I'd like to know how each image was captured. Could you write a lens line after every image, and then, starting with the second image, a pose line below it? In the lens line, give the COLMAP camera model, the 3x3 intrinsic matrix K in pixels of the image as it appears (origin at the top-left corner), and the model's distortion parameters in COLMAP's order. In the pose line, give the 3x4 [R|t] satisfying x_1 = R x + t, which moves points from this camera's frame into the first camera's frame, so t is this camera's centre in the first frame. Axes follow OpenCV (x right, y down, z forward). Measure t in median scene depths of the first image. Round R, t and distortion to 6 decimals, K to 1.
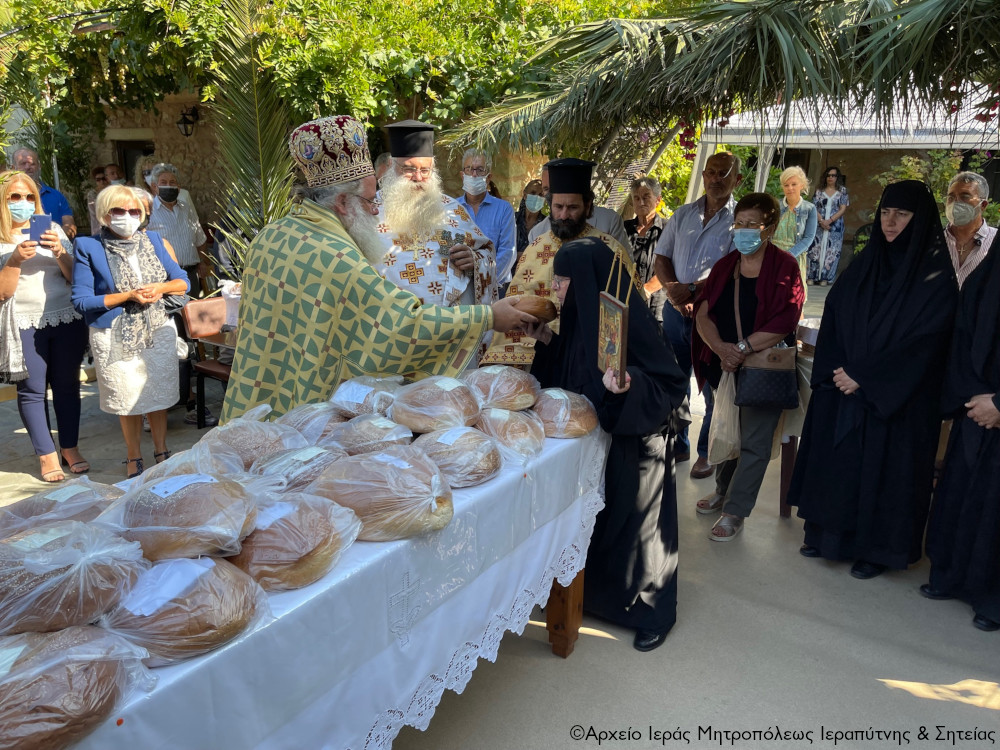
lens RADIAL K [[753.5, 0, 500.1], [0, 753.5, 381.6], [0, 0, 1]] dist [0.058034, -0.086653]
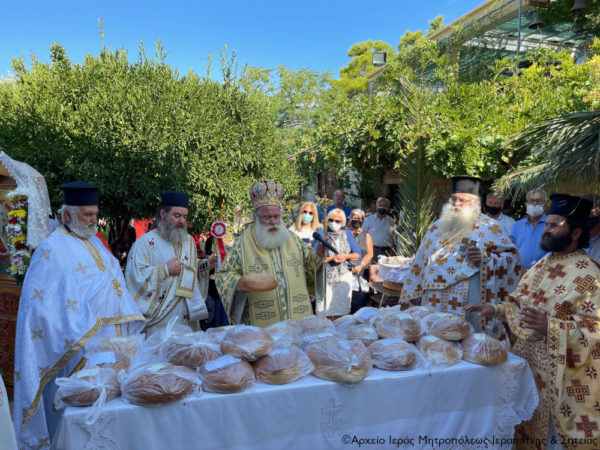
lens RADIAL K [[452.1, 0, 300.1], [0, 452.1, 221.0], [0, 0, 1]] dist [0.058034, -0.086653]
pose [[0.760237, 0.035185, -0.648692, 0.291059], [-0.172635, 0.973572, -0.149513, -0.008767], [0.626288, 0.225653, 0.746220, -0.042912]]
